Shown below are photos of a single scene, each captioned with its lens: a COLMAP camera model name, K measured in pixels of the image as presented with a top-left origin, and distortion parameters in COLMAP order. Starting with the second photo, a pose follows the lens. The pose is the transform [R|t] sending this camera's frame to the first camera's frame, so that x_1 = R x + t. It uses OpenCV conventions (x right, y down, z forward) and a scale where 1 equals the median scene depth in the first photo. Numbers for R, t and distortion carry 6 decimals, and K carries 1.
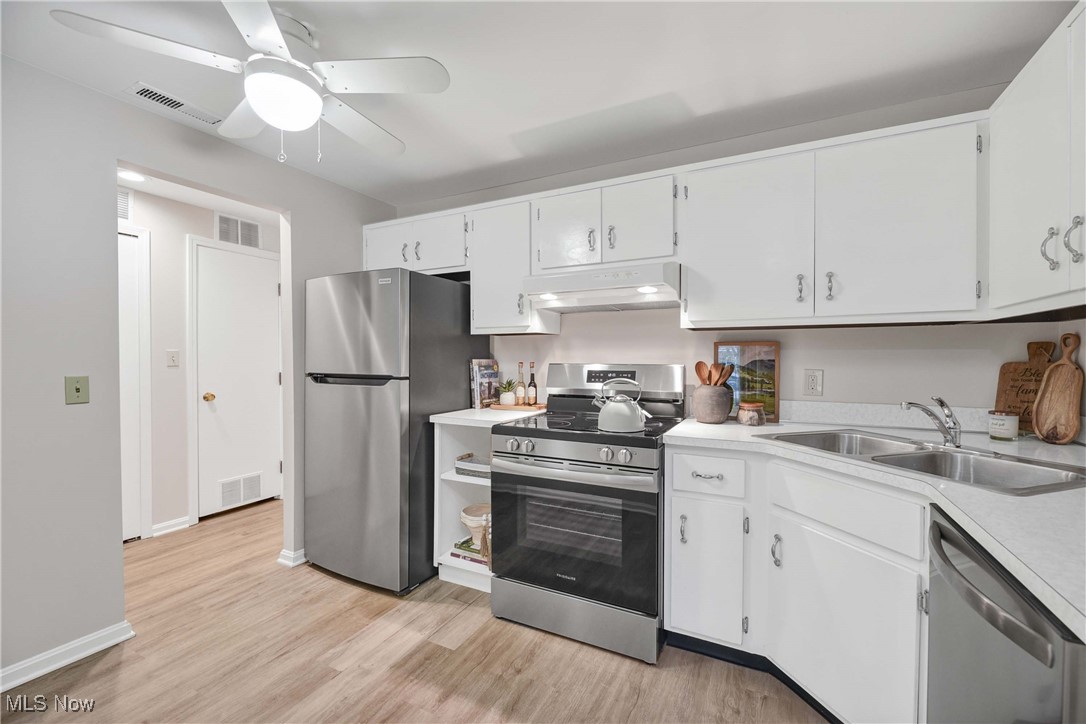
lens RADIAL K [[453.7, 0, 535.0], [0, 453.7, 361.7], [0, 0, 1]] dist [0.001655, -0.002806]
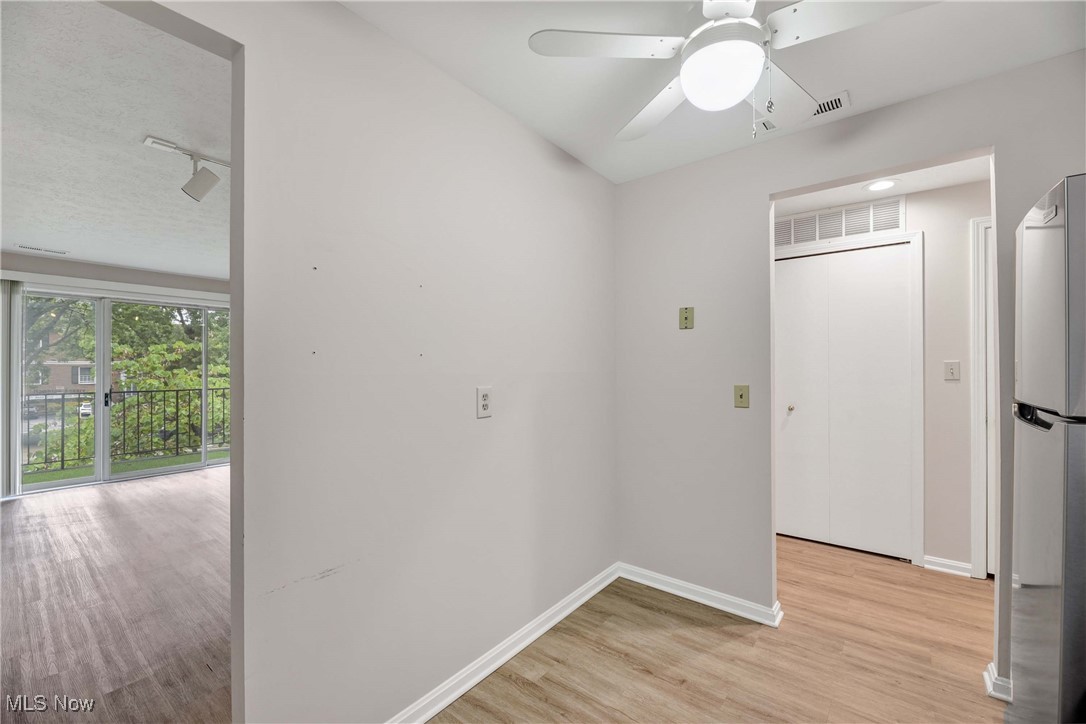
lens RADIAL K [[448.1, 0, 543.0], [0, 448.1, 362.0], [0, 0, 1]] dist [-0.000539, -0.004009]
pose [[-0.180374, -0.008072, -0.983565, 0.271335], [-0.009108, 0.999937, -0.006536, -0.016995], [0.983556, 0.007779, -0.180437, 0.640260]]
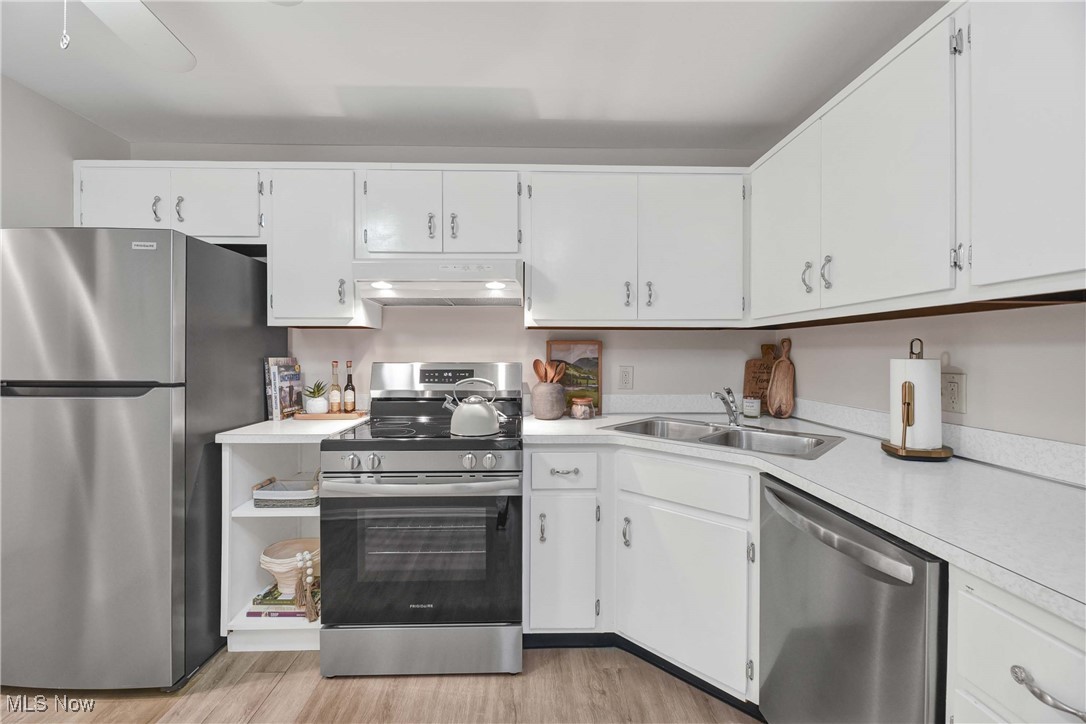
lens RADIAL K [[468.2, 0, 532.3], [0, 468.2, 355.7], [0, 0, 1]] dist [-0.000209, -0.003966]
pose [[0.875410, 0.000111, 0.483381, -0.162332], [0.003576, 0.999971, -0.006705, -0.001906], [-0.483368, 0.007598, 0.875384, 0.090533]]
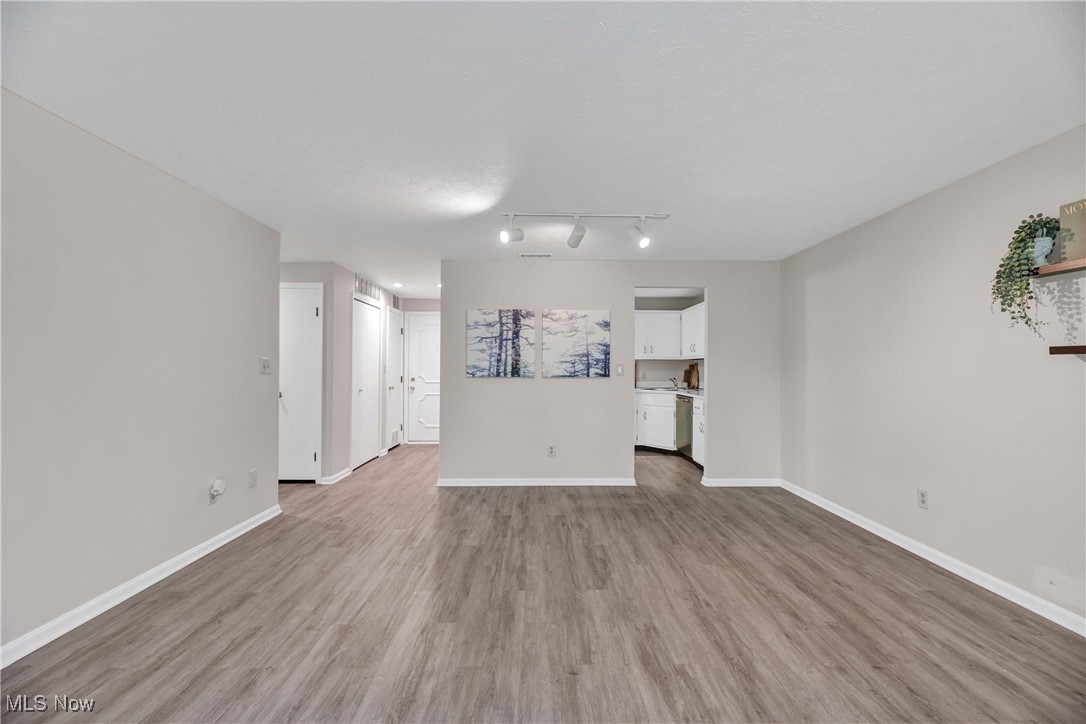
lens RADIAL K [[438.0, 0, 545.6], [0, 438.0, 364.3], [0, 0, 1]] dist [0.000321, -0.003204]
pose [[0.874433, 0.010106, 0.485041, -1.639936], [0.000390, 0.999768, -0.021534, 0.030229], [-0.485146, 0.019019, 0.874226, -1.526502]]
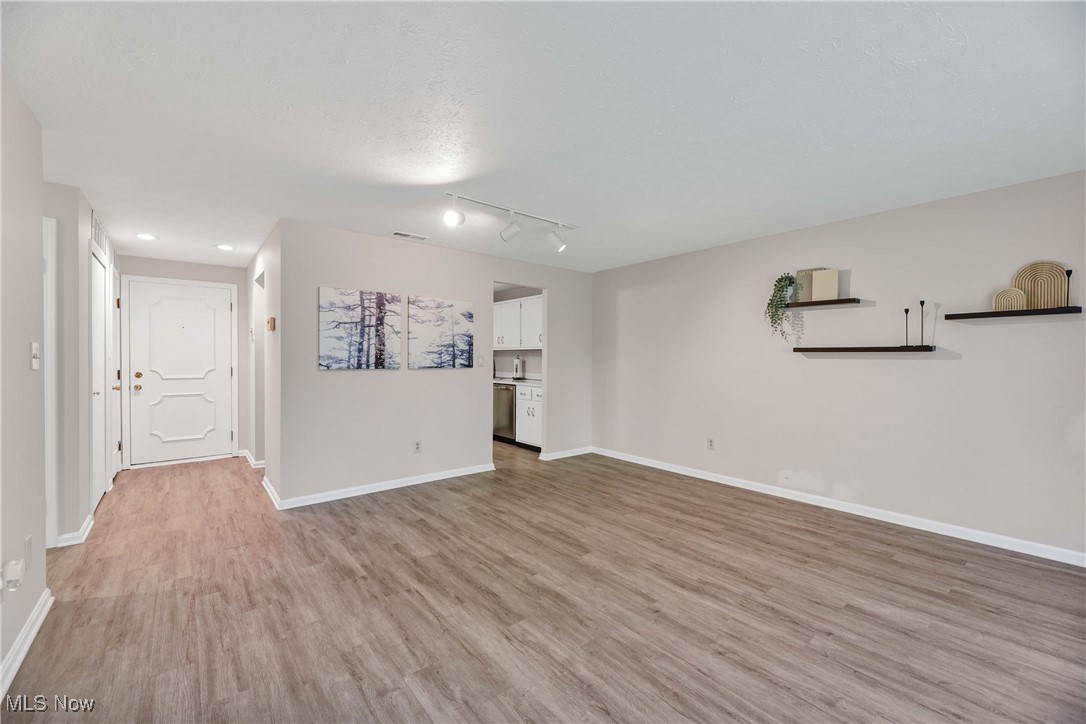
lens RADIAL K [[438.0, 0, 545.6], [0, 438.0, 364.3], [0, 0, 1]] dist [0.000321, -0.003204]
pose [[0.381884, -0.007072, 0.924183, -2.198595], [0.006643, 0.999966, 0.004907, 0.021714], [-0.924186, 0.004265, 0.381918, -0.980102]]
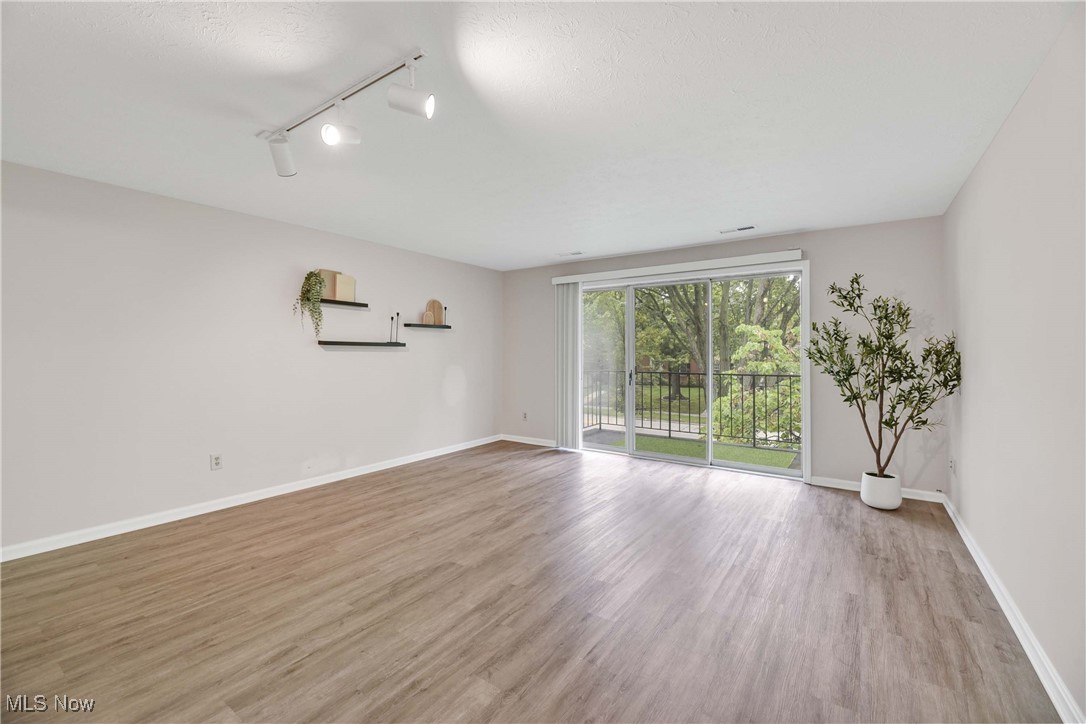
lens RADIAL K [[453.7, 0, 535.0], [0, 453.7, 361.7], [0, 0, 1]] dist [0.001655, -0.002806]
pose [[-0.991598, 0.000568, 0.129358, -1.344232], [0.004679, 0.999494, 0.031472, 0.001254], [-0.129274, 0.031813, -0.991098, 0.564219]]
